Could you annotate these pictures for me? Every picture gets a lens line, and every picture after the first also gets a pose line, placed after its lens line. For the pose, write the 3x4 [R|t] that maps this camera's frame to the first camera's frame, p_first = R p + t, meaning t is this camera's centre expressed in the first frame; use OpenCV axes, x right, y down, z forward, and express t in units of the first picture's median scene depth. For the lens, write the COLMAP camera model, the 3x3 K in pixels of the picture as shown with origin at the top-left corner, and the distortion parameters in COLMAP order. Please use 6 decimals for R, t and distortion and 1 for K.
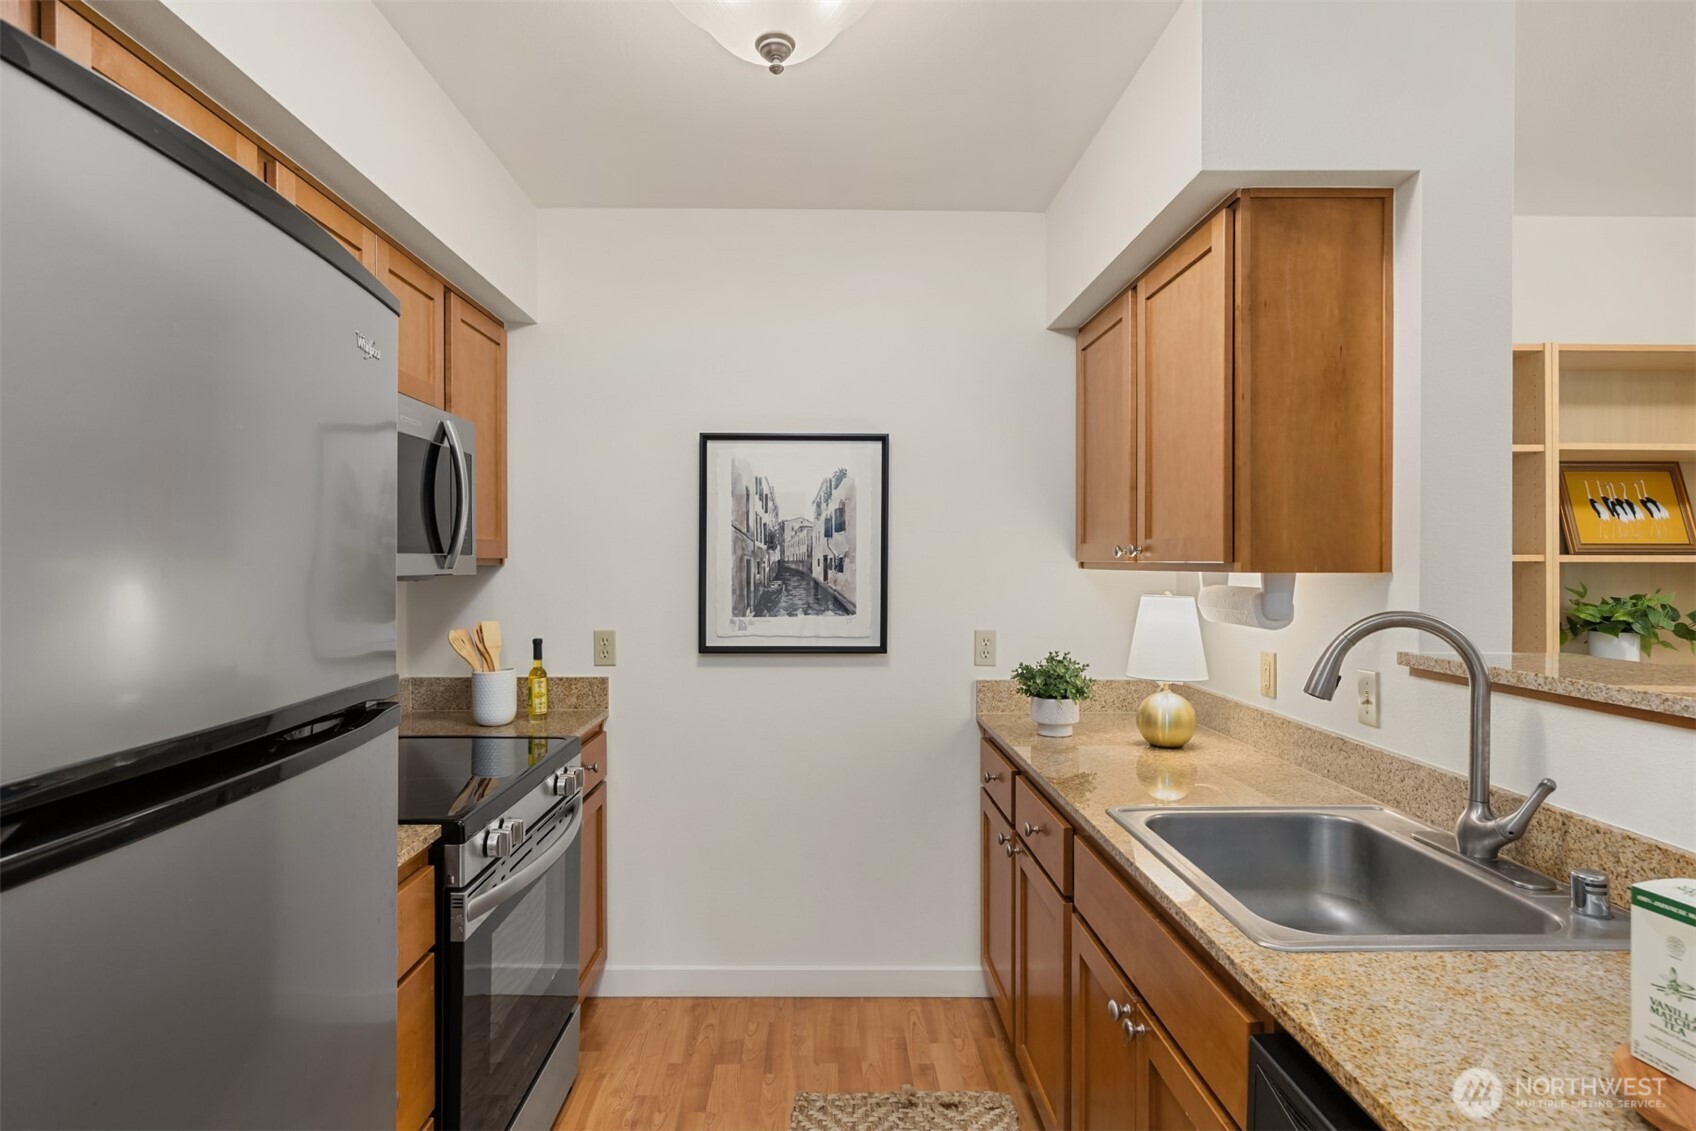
lens RADIAL K [[886.0, 0, 837.1], [0, 886.0, 558.2], [0, 0, 1]] dist [0.001145, -0.000097]
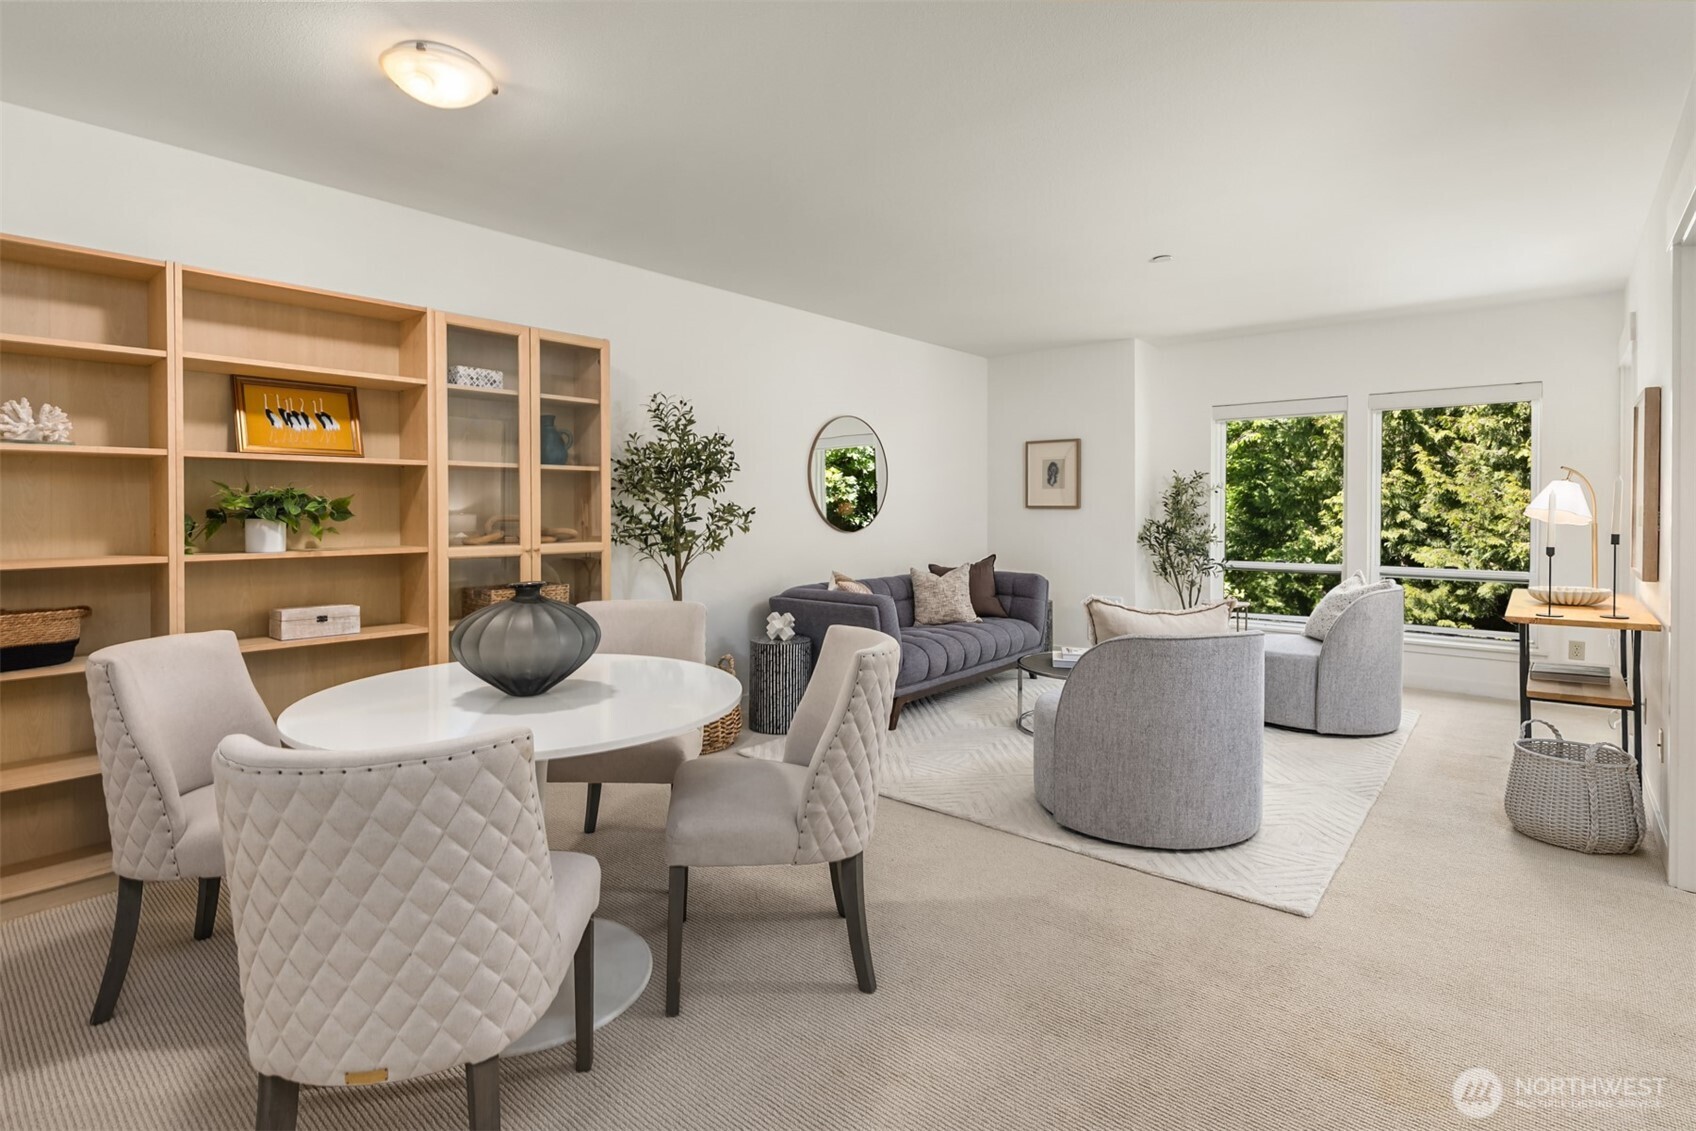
lens RADIAL K [[813.6, 0, 846.8], [0, 813.6, 516.8], [0, 0, 1]] dist [0.002665, -0.000345]
pose [[0.670708, -0.008659, 0.741671, 0.609722], [-0.003073, 0.999891, 0.014452, 0.062953], [-0.741715, -0.011972, 0.670608, -0.326550]]
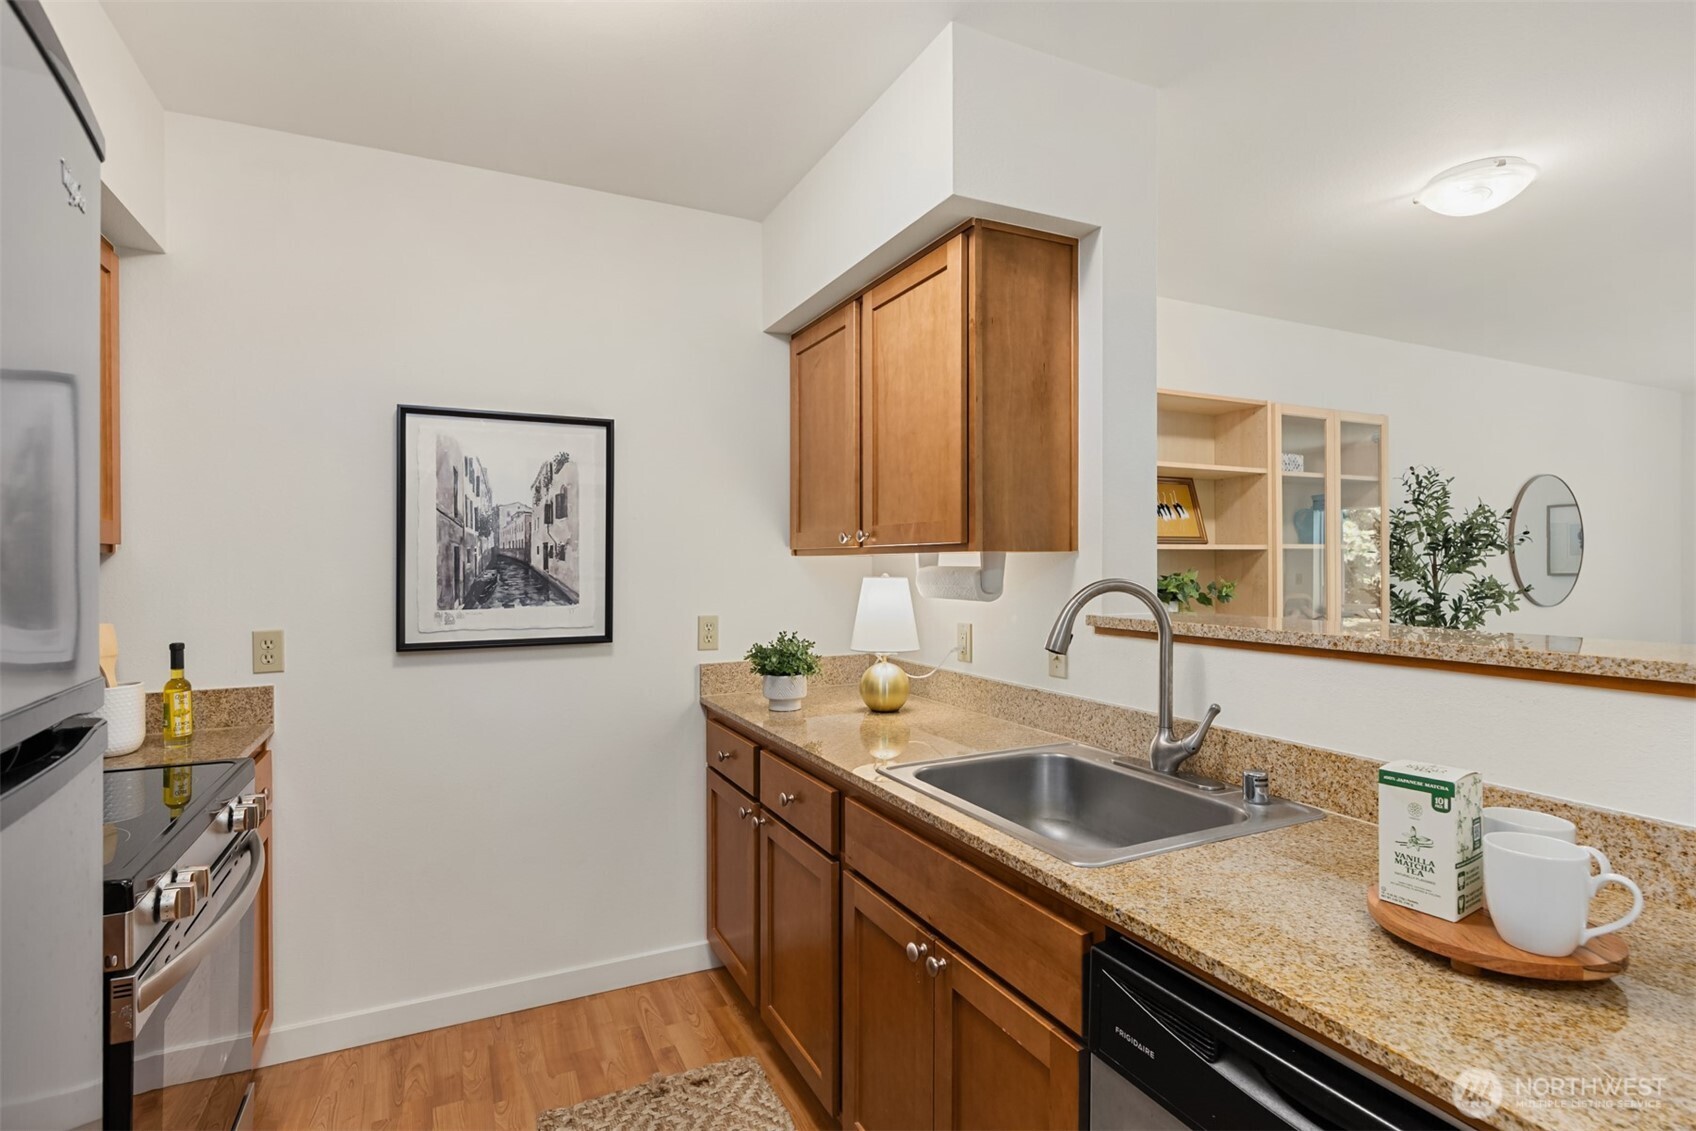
lens RADIAL K [[813.6, 0, 835.8], [0, 813.6, 561.3], [0, 0, 1]] dist [0.002665, -0.000345]
pose [[0.907964, -0.004744, 0.419022, -0.107501], [0.004520, 0.999989, 0.001528, 0.018749], [-0.419024, 0.000507, 0.907975, 0.079785]]
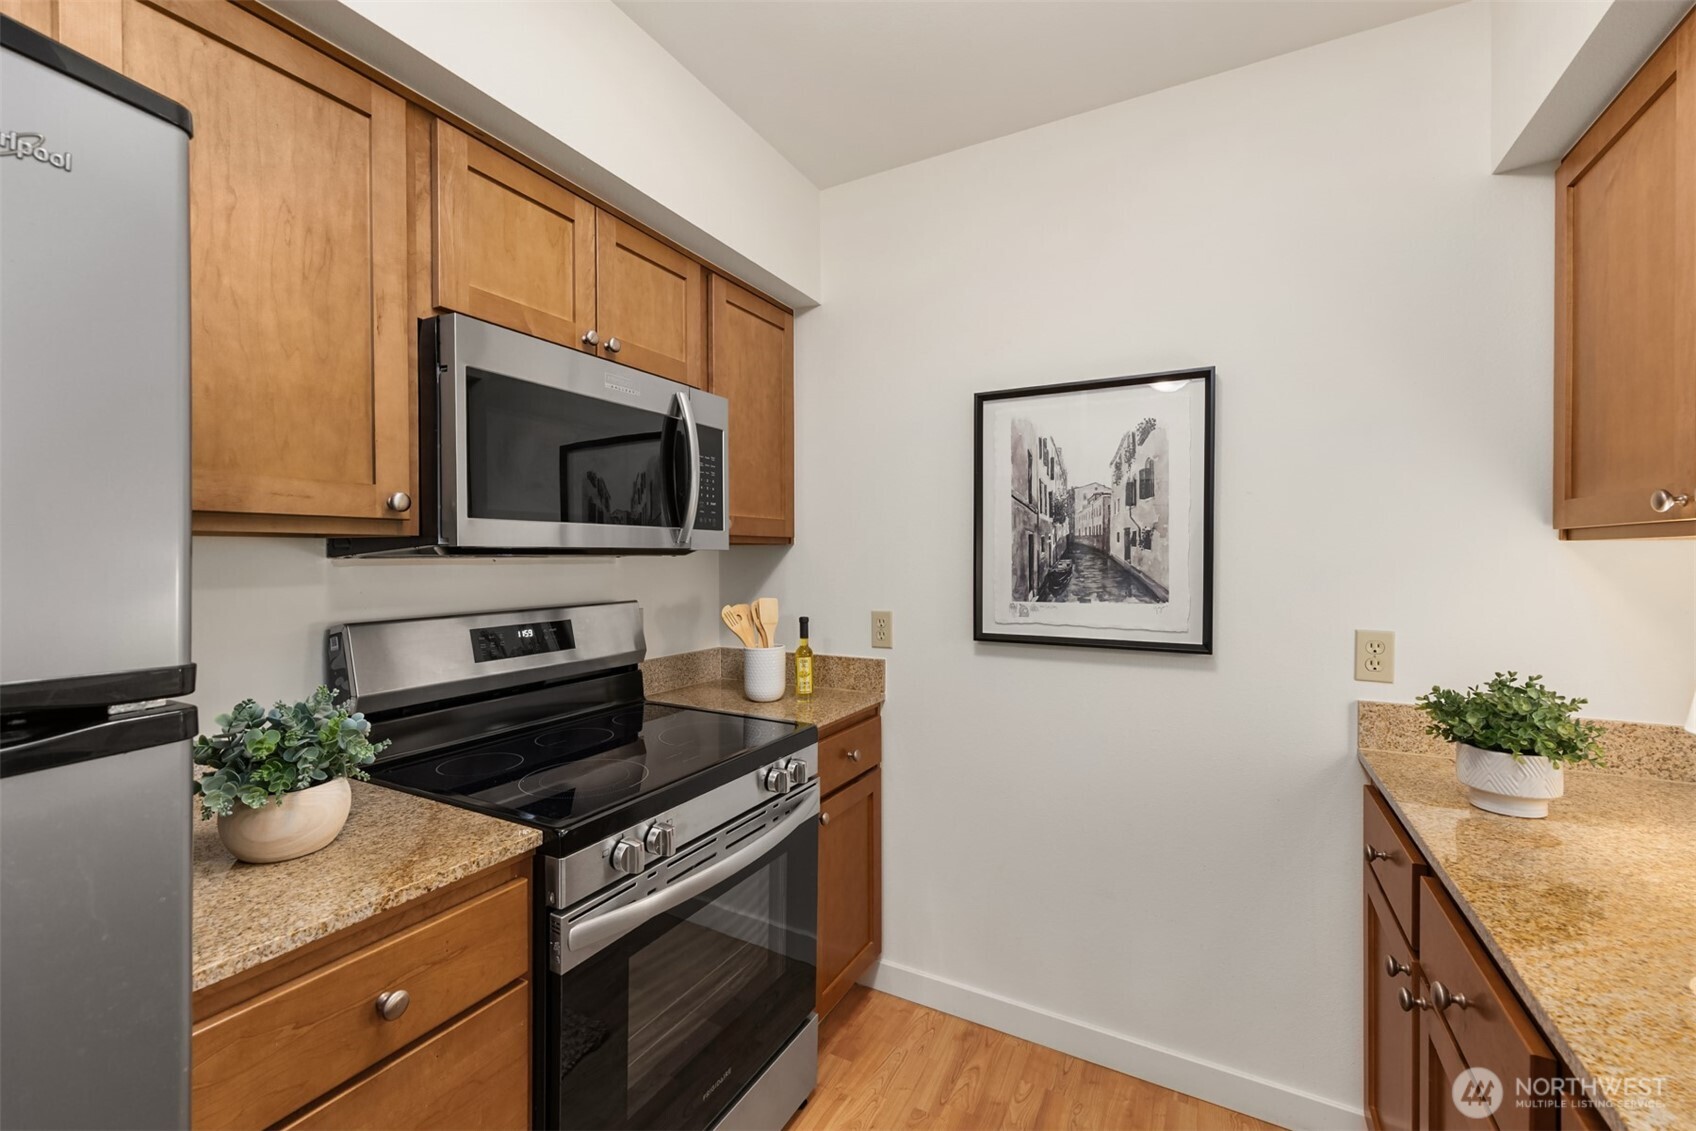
lens RADIAL K [[709.1, 0, 829.7], [0, 709.1, 556.5], [0, 0, 1]] dist [-0.004091, 0.001535]
pose [[0.864746, -0.001455, -0.502207, 0.085323], [0.002785, 0.999994, 0.001898, 0.022856], [0.502201, -0.003041, 0.864745, 0.339519]]
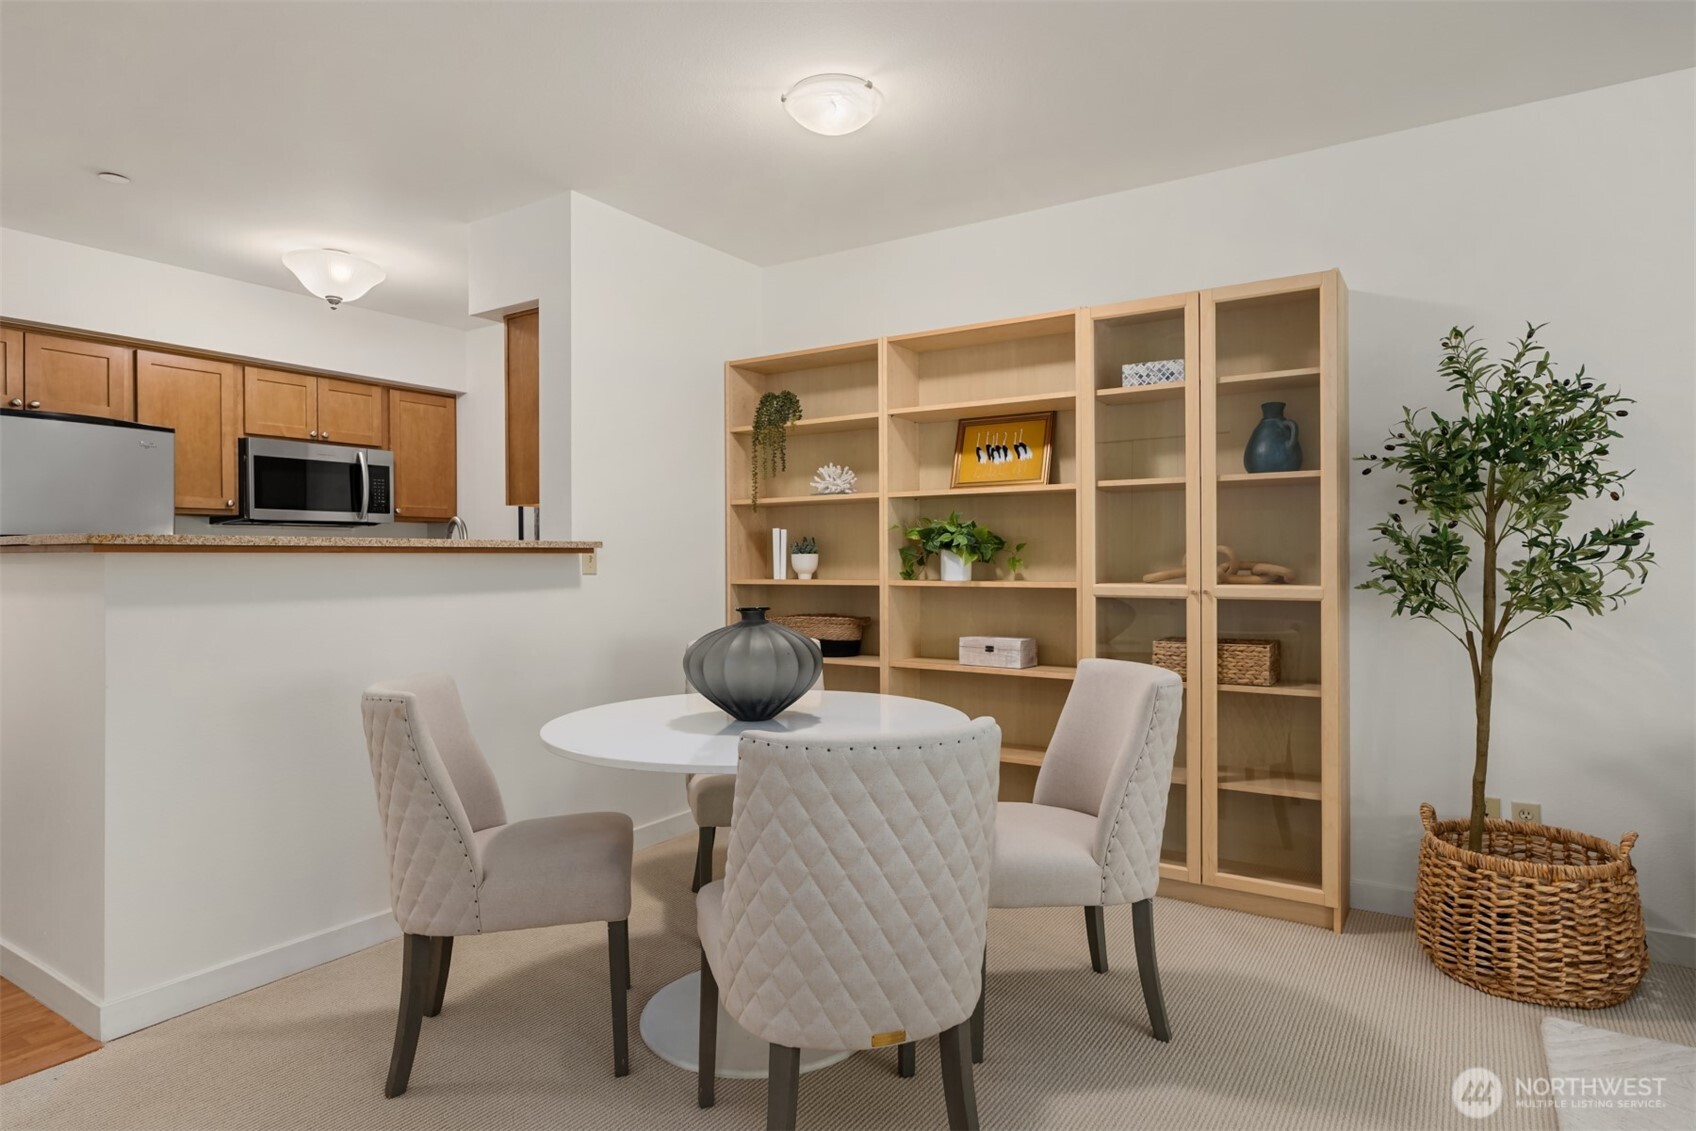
lens RADIAL K [[981.5, 0, 835.0], [0, 981.5, 565.5], [0, 0, 1]] dist [0.005068, -0.000669]
pose [[0.822324, 0.000556, -0.569019, 1.598622], [0.004964, 0.999954, 0.008150, 0.095552], [0.568997, -0.009527, 0.822284, -0.278988]]
